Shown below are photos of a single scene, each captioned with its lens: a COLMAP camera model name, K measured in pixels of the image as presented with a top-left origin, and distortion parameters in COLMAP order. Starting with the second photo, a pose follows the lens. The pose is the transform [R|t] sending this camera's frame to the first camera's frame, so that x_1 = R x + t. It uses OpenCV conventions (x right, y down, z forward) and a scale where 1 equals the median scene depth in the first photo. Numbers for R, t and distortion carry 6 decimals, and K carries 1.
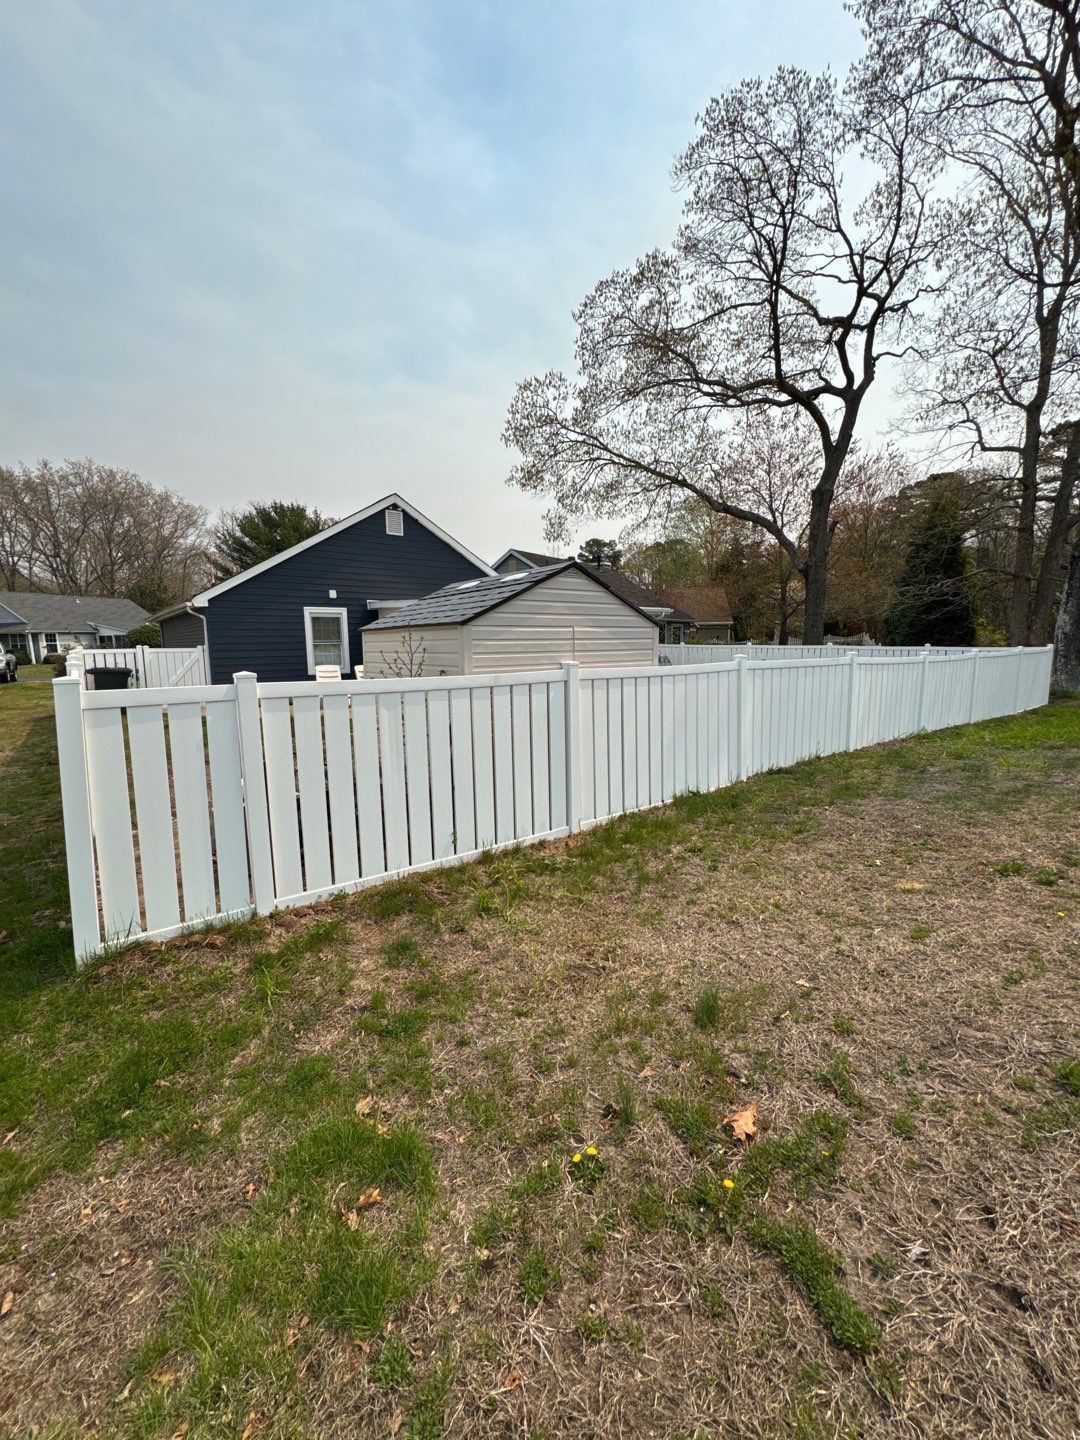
lens RADIAL K [[574.1, 0, 537.3], [0, 574.1, 718.6], [0, 0, 1]] dist [-0.001032, -0.001554]
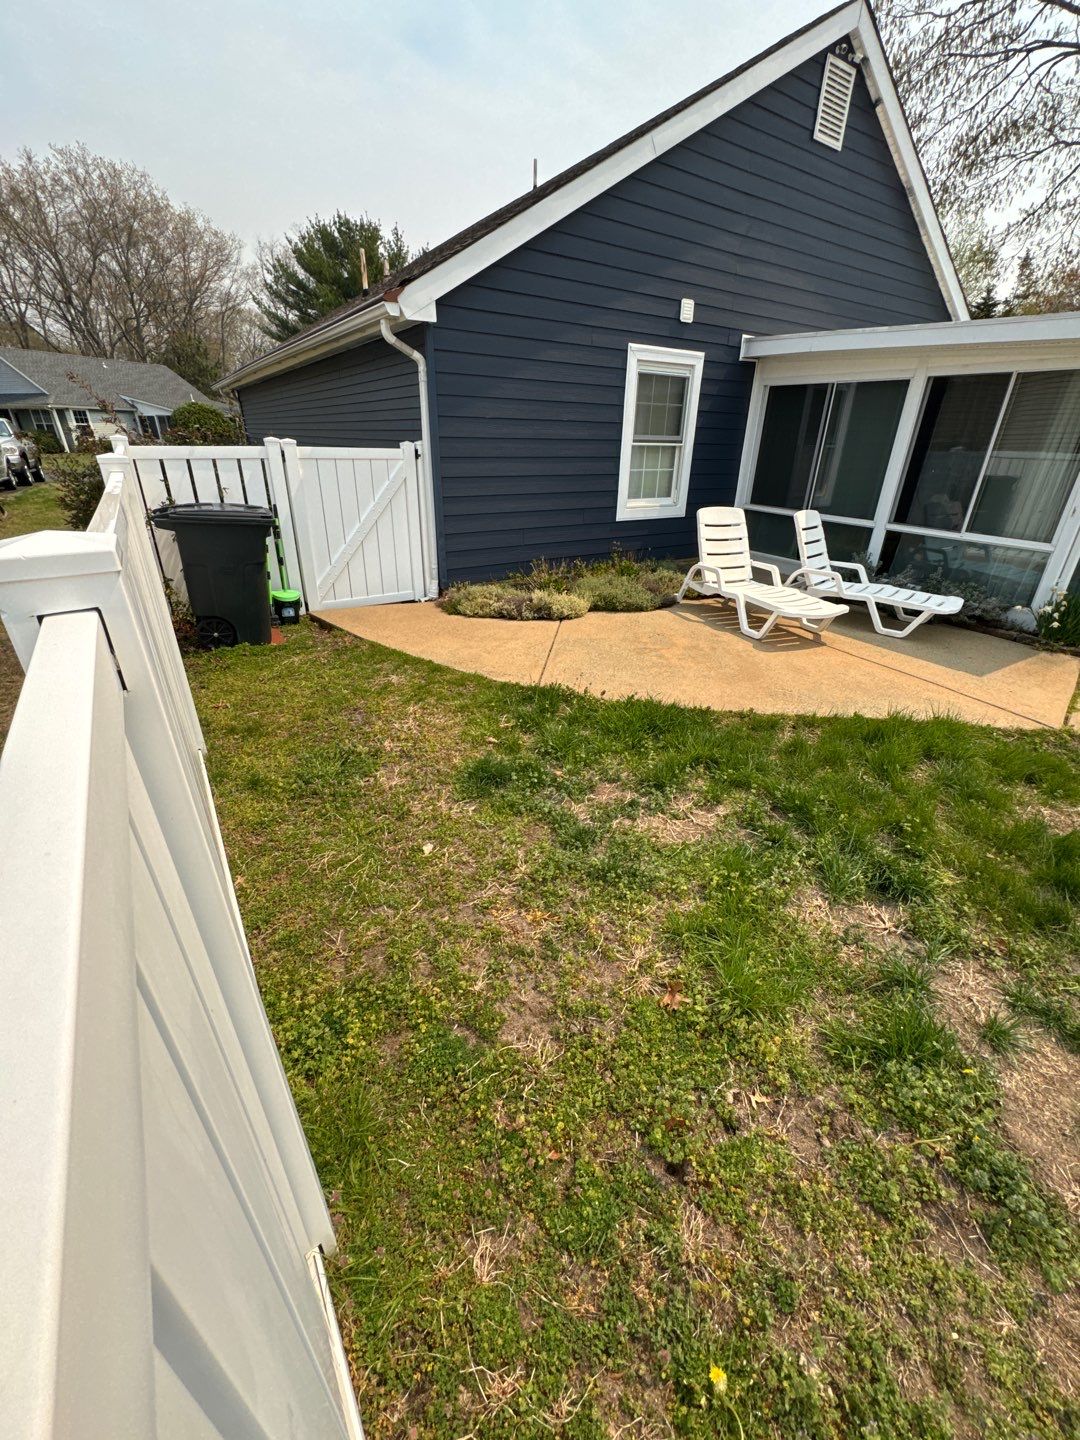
lens RADIAL K [[574.1, 0, 541.2], [0, 574.1, 720.8], [0, 0, 1]] dist [-0.001032, -0.001554]
pose [[0.995653, 0.066929, -0.064777, -0.119397], [-0.042897, 0.946812, 0.318915, -0.019675], [0.082676, -0.314749, 0.945567, 0.150101]]
